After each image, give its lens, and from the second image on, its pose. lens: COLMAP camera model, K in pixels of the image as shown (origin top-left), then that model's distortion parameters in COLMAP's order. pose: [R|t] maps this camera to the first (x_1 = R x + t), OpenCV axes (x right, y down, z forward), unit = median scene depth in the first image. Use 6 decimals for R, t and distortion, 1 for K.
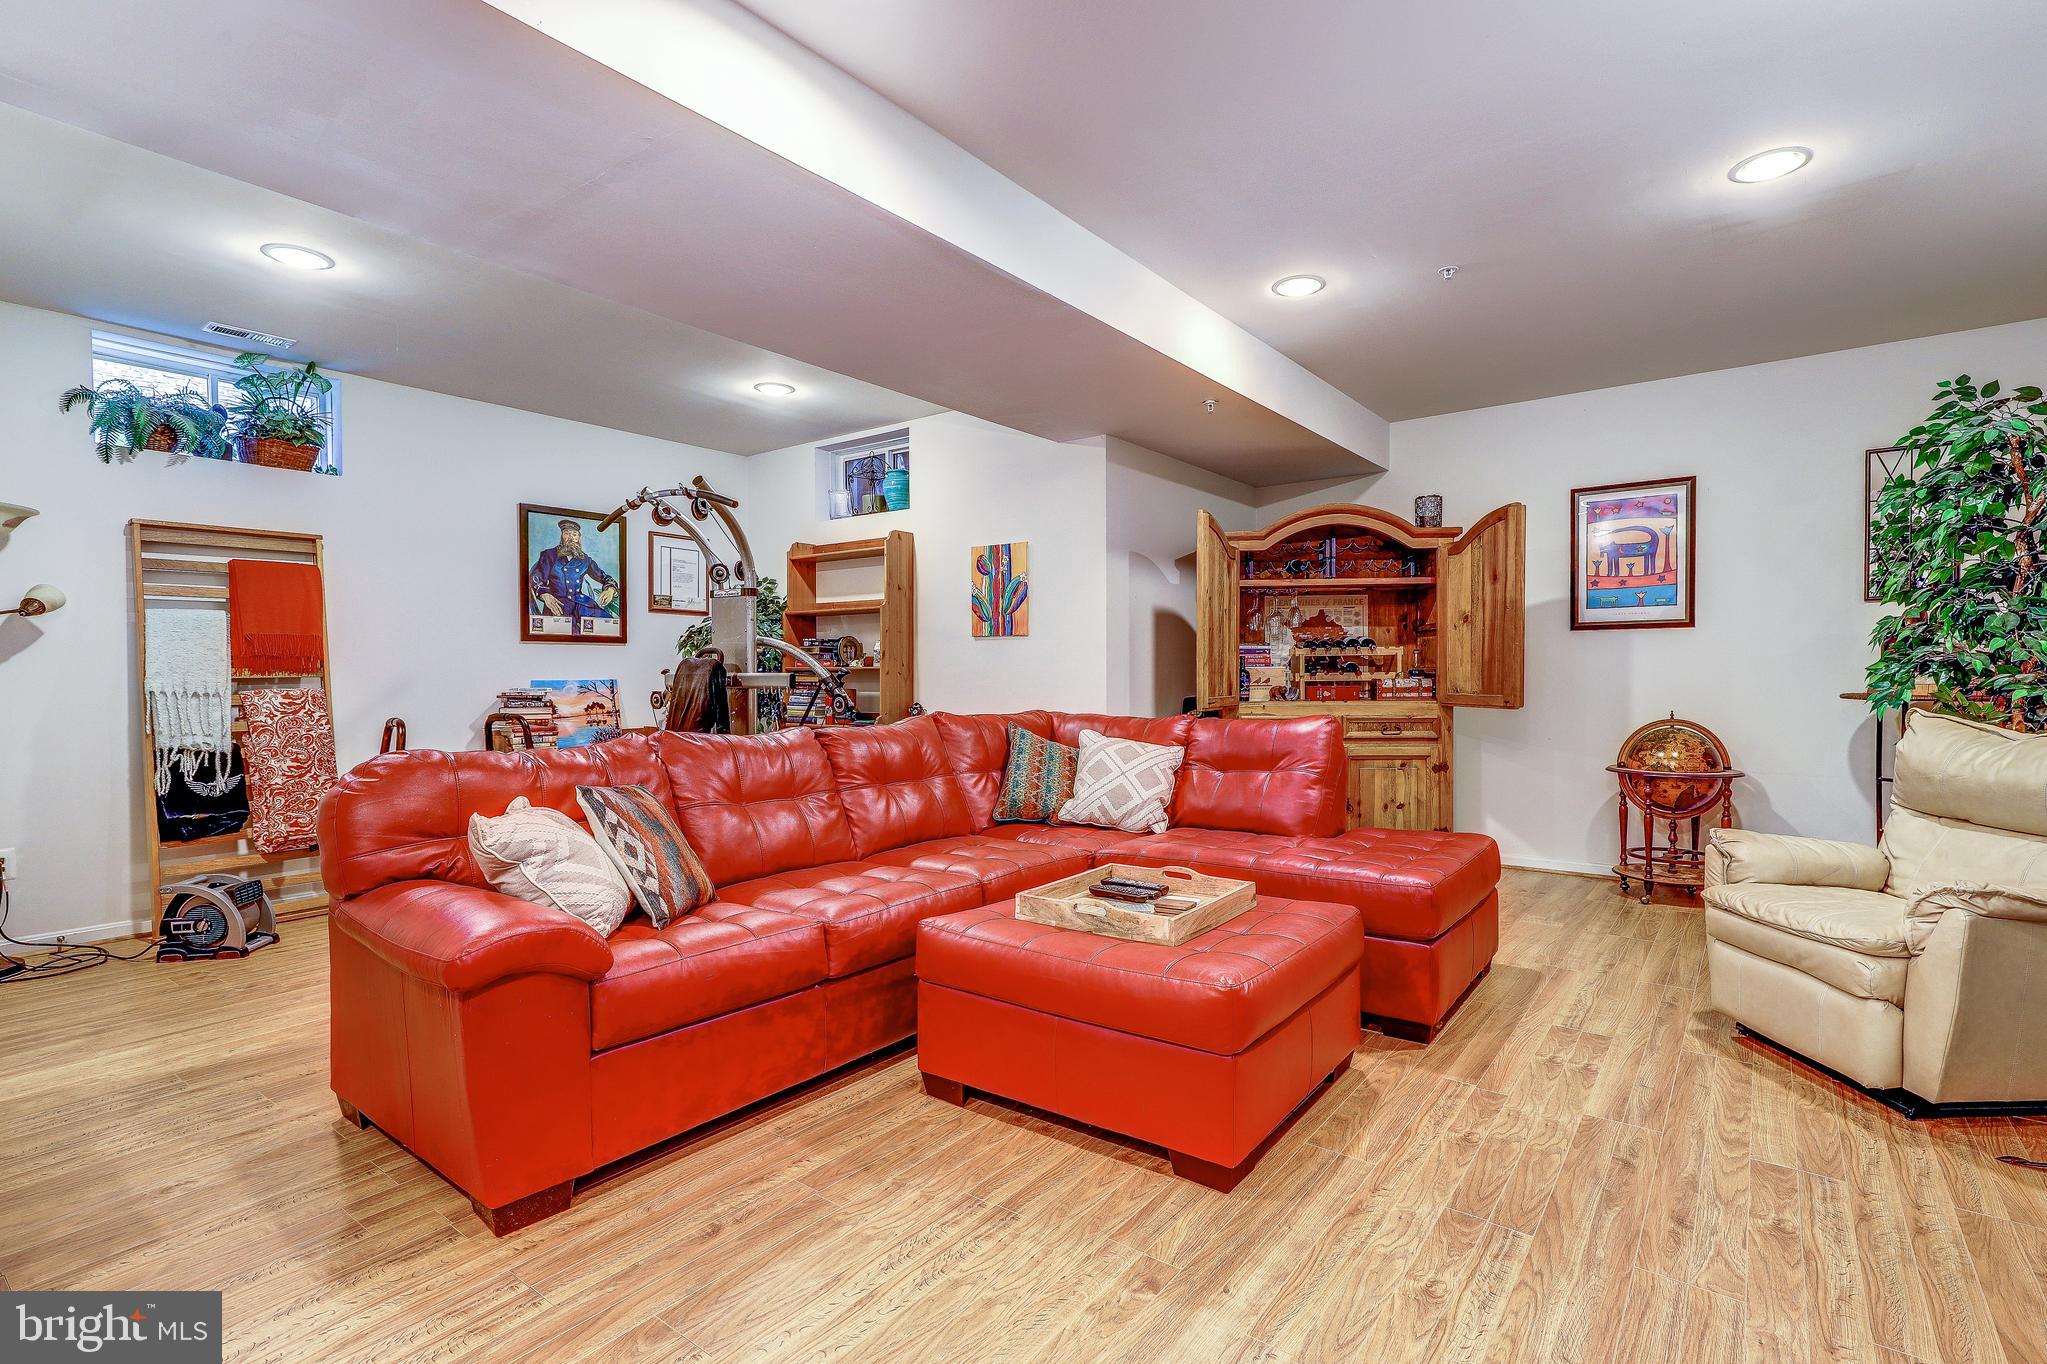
lens RADIAL K [[981.9, 0, 984.3], [0, 981.9, 684.6], [0, 0, 1]] dist [0.002533, 0.000214]
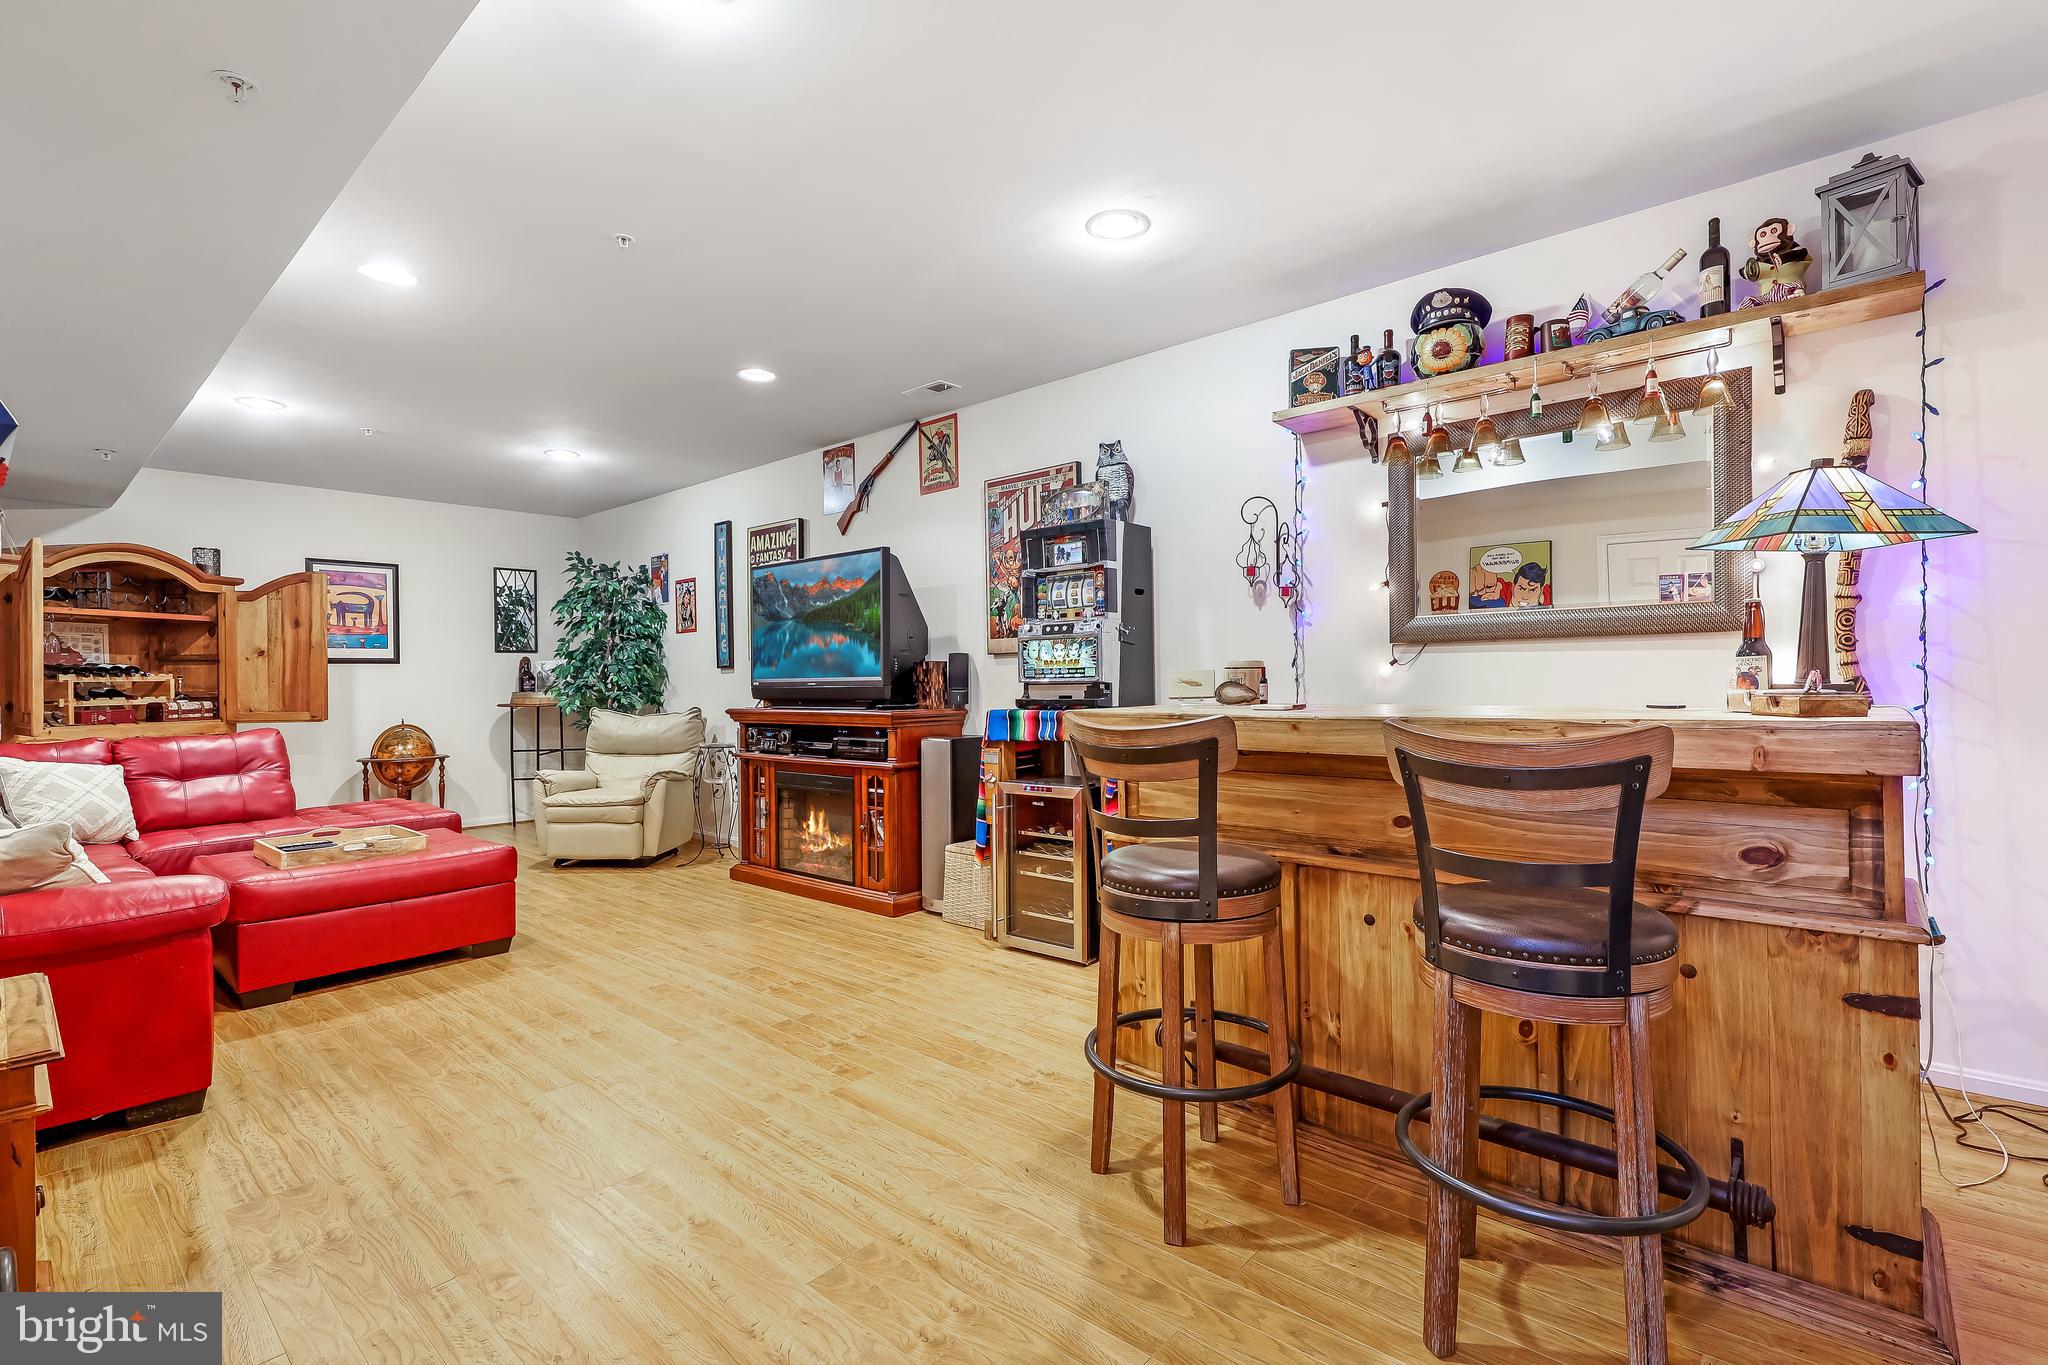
lens RADIAL K [[907.0, 0, 1031.0], [0, 907.0, 684.8], [0, 0, 1]] dist [0.004136, 0.001576]
pose [[0.094826, -0.000977, 0.995493, -0.614358], [0.024075, 0.999709, -0.001312, -0.000811], [-0.995203, 0.024091, 0.094822, -0.105418]]
